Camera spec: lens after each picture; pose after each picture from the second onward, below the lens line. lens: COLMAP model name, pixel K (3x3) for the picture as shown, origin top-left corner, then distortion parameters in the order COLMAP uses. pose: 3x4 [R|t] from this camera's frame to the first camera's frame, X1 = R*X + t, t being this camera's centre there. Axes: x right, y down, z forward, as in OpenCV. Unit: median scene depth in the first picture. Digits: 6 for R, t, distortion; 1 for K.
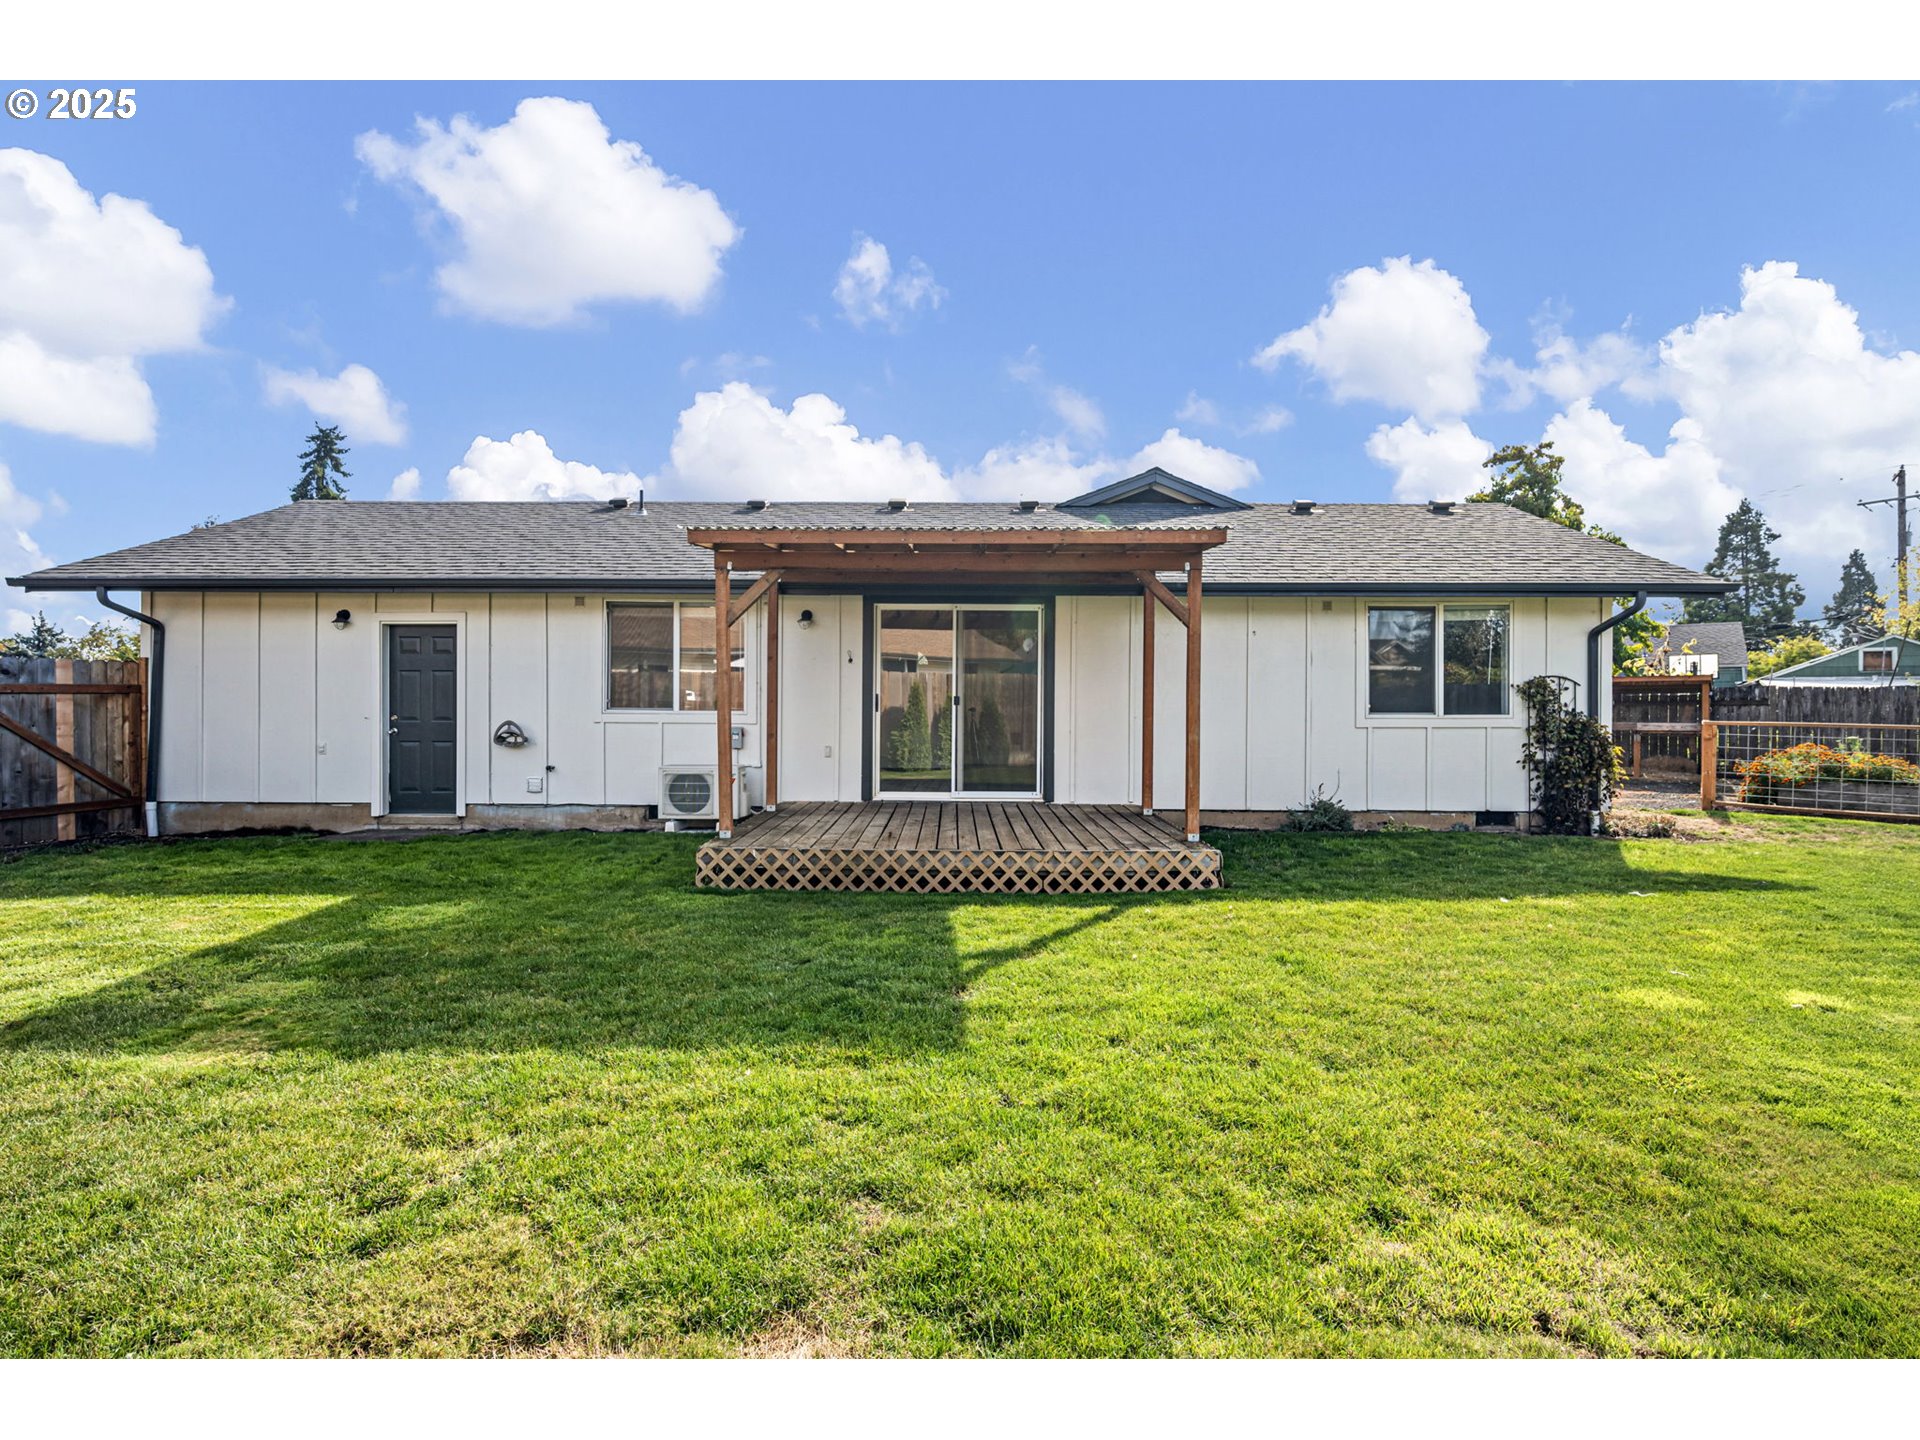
lens RADIAL K [[884.0, 0, 969.6], [0, 884.0, 704.6], [0, 0, 1]] dist [-0.001980, -0.001236]
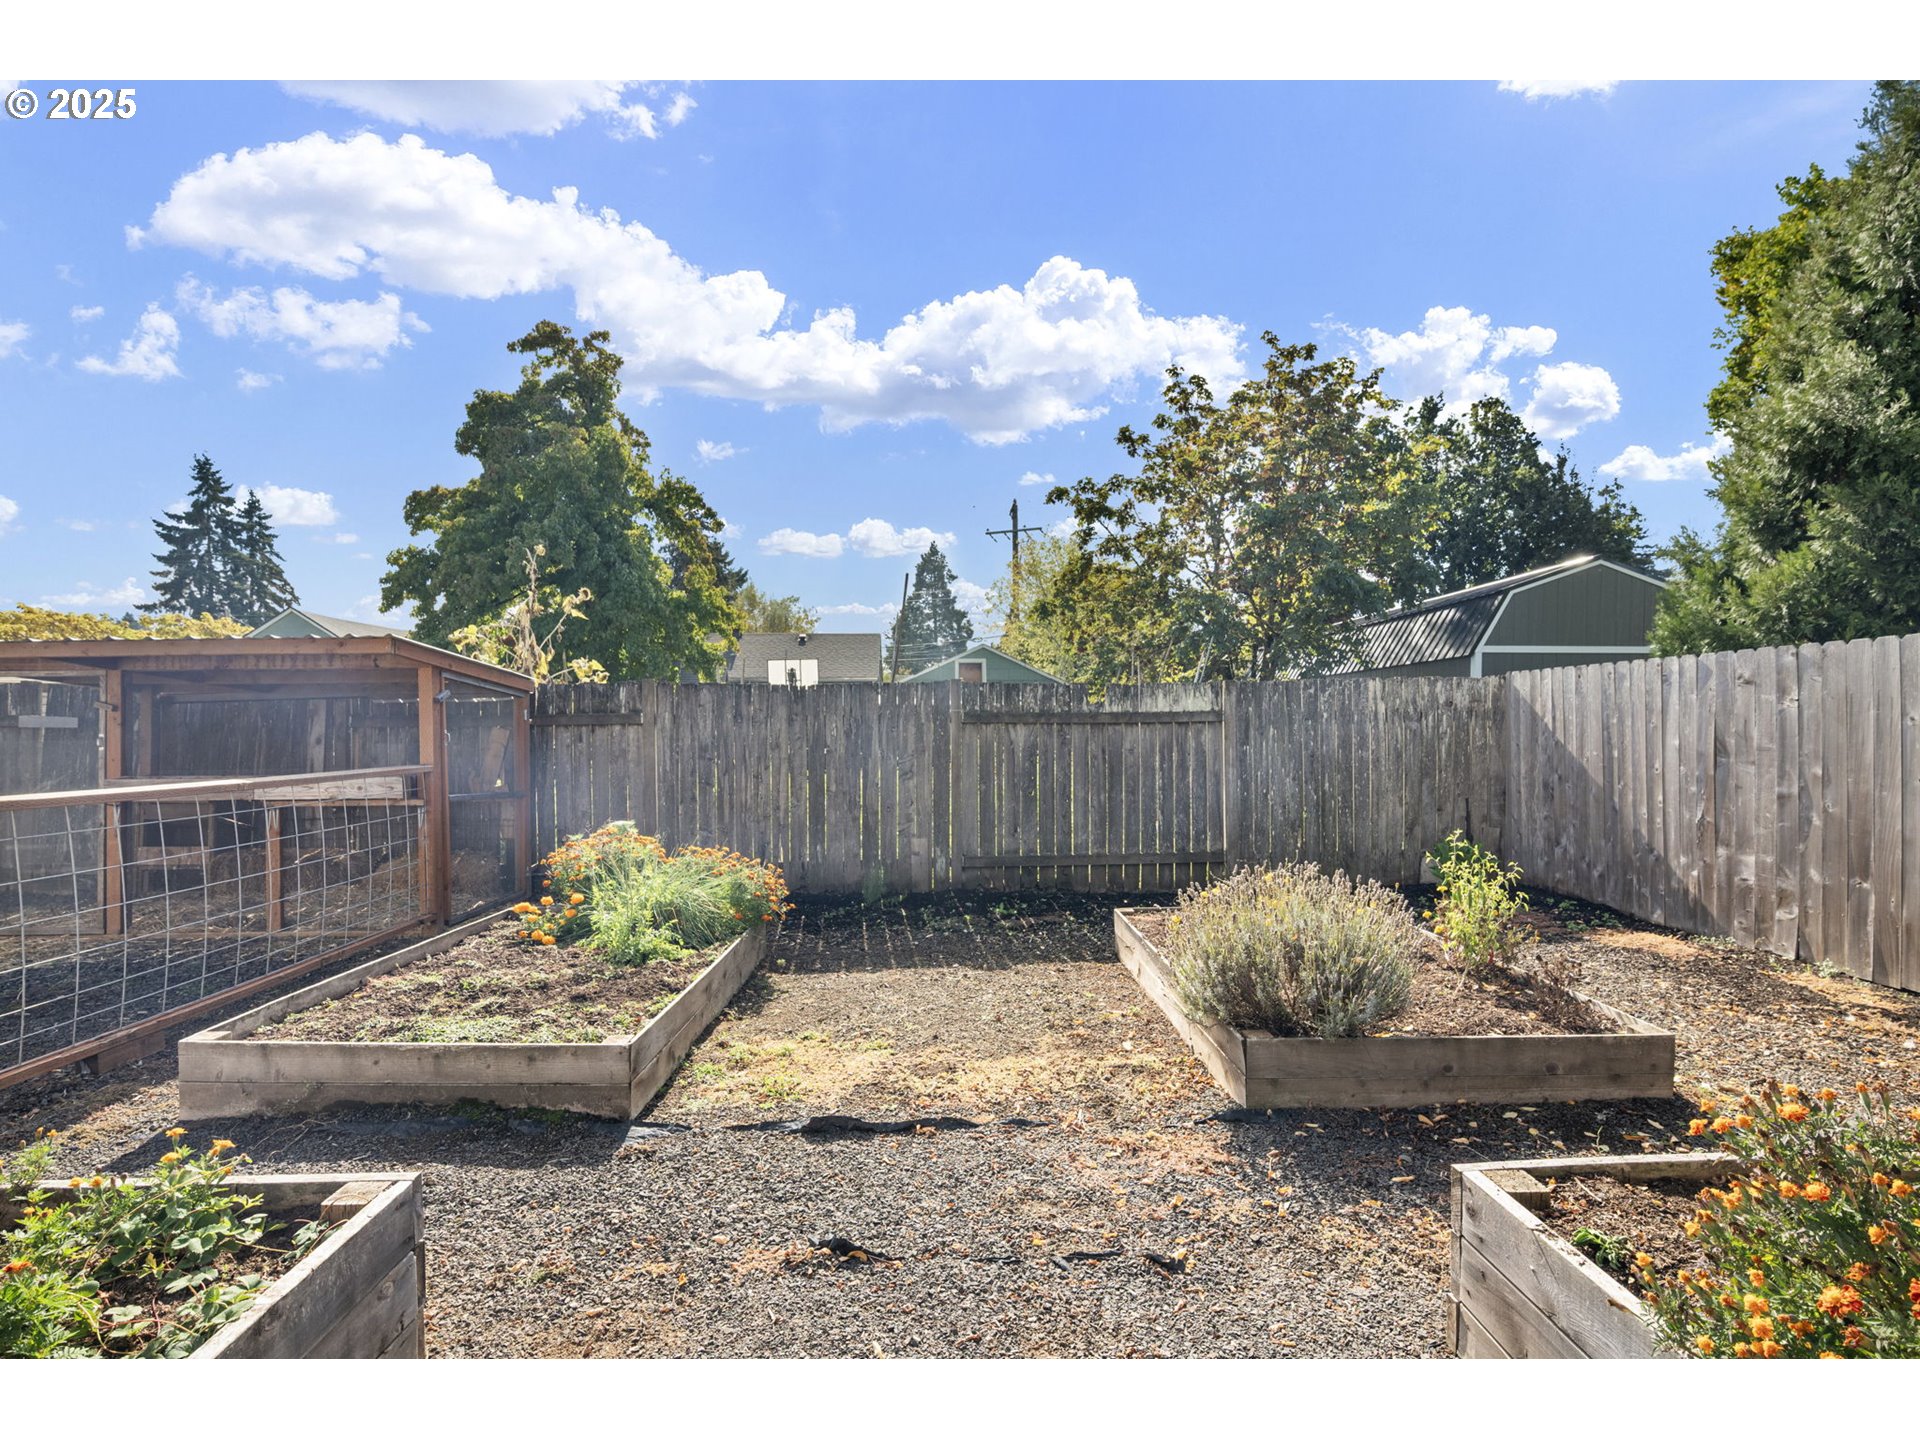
lens RADIAL K [[844.6, 0, 972.0], [0, 844.6, 726.6], [0, 0, 1]] dist [-0.002885, 0.000679]
pose [[0.754239, -0.007442, 0.656558, 0.438222], [0.008454, 0.999963, 0.001622, 0.001286], [-0.656545, 0.004327, 0.754274, 0.333332]]
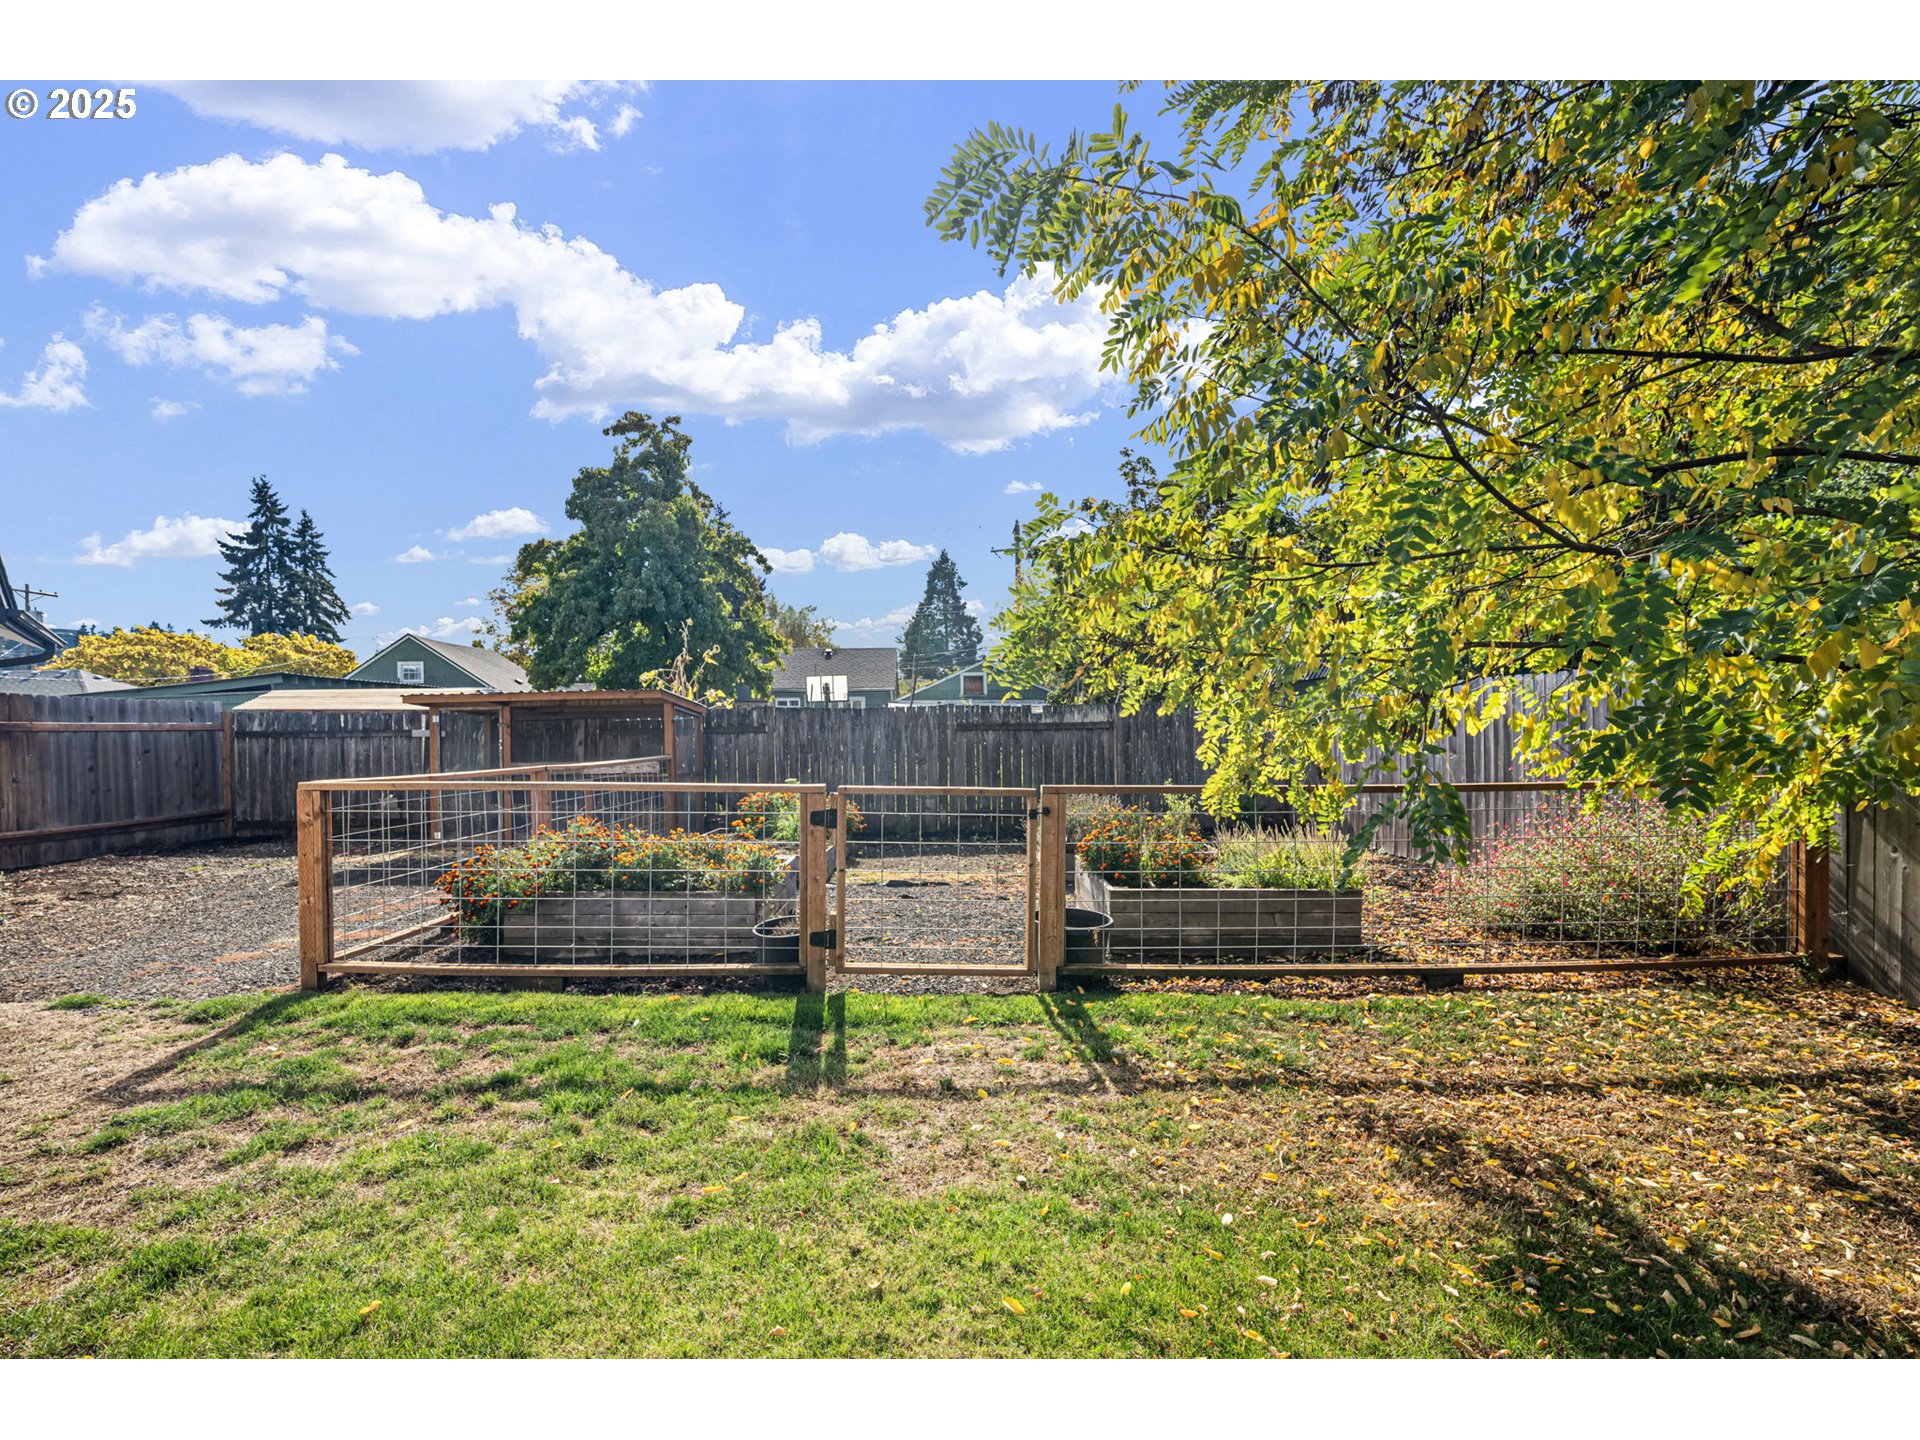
lens RADIAL K [[881.4, 0, 961.3], [0, 881.4, 732.4], [0, 0, 1]] dist [0.002160, 0.000373]
pose [[0.772990, -0.016762, 0.634196, 0.325478], [0.015650, 0.999851, 0.007351, -0.001412], [-0.634225, 0.004243, 0.773137, 0.184032]]
